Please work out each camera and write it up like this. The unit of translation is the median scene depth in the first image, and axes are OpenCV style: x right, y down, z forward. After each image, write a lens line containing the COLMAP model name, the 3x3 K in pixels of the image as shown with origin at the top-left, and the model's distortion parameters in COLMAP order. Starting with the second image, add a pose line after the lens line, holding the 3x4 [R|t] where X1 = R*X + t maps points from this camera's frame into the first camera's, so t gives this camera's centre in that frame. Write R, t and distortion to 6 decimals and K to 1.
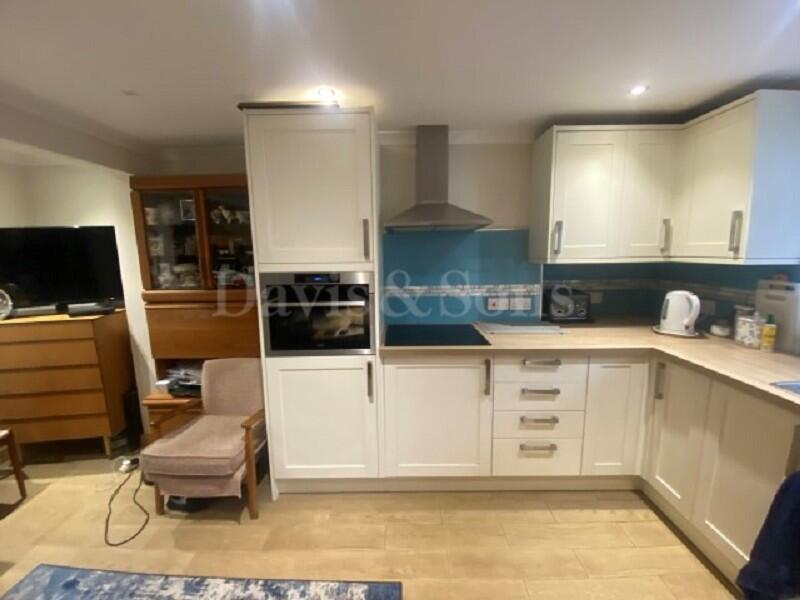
lens RADIAL K [[320.9, 0, 397.4], [0, 320.9, 298.0], [0, 0, 1]] dist [0.014791, -0.016110]
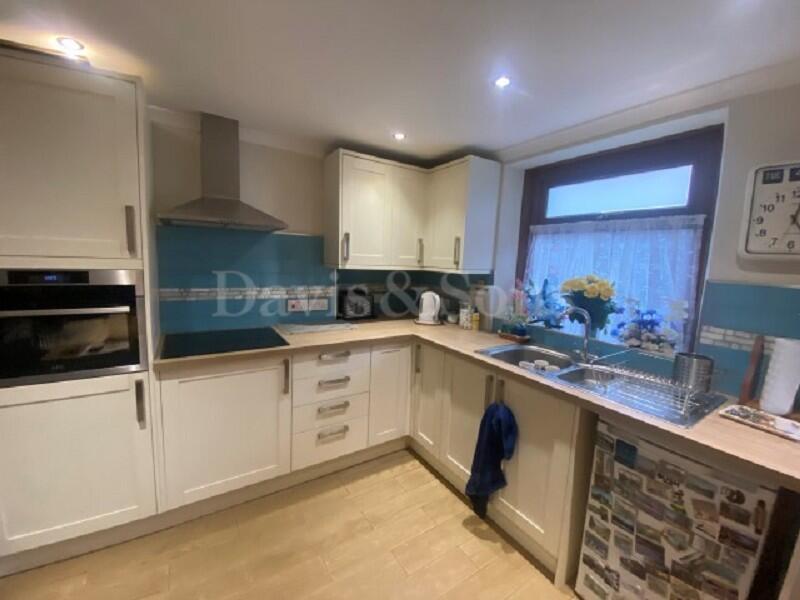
lens RADIAL K [[321.5, 0, 395.8], [0, 321.5, 297.2], [0, 0, 1]] dist [0.008208, -0.012005]
pose [[0.831396, -0.016023, 0.555450, 0.005588], [0.023042, 0.999719, -0.005651, 0.006813], [-0.555203, 0.017497, 0.831531, -0.055359]]
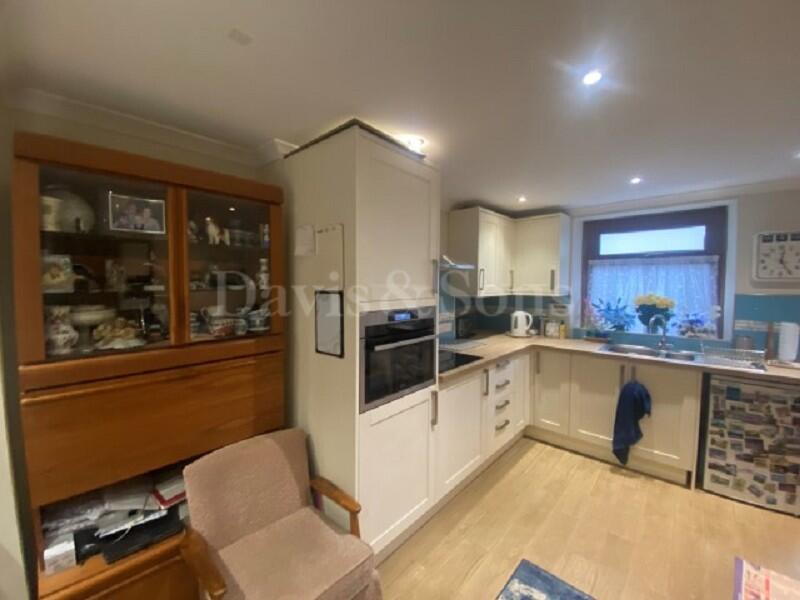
lens RADIAL K [[320.9, 0, 400.2], [0, 320.9, 297.8], [0, 0, 1]] dist [0.014791, -0.016110]
pose [[0.664980, -0.015478, 0.746701, -0.939604], [0.090735, 0.994054, -0.060199, -0.054316], [-0.741329, 0.107783, 0.662431, 0.339879]]
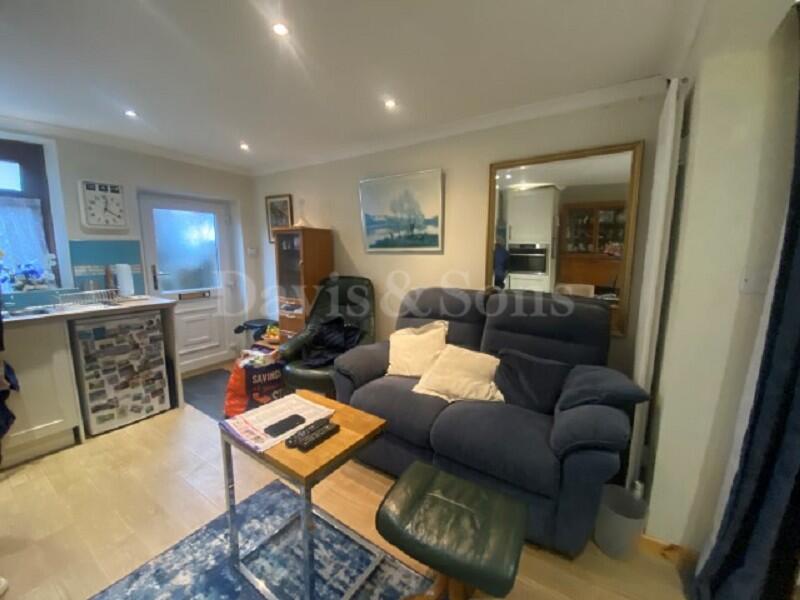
lens RADIAL K [[320.9, 0, 397.6], [0, 320.9, 298.8], [0, 0, 1]] dist [0.014791, -0.016110]
pose [[-0.839565, -0.061985, 0.539711, -0.866131], [0.092034, 0.962881, 0.253752, 0.003072], [-0.535407, 0.262713, -0.802696, 0.595590]]
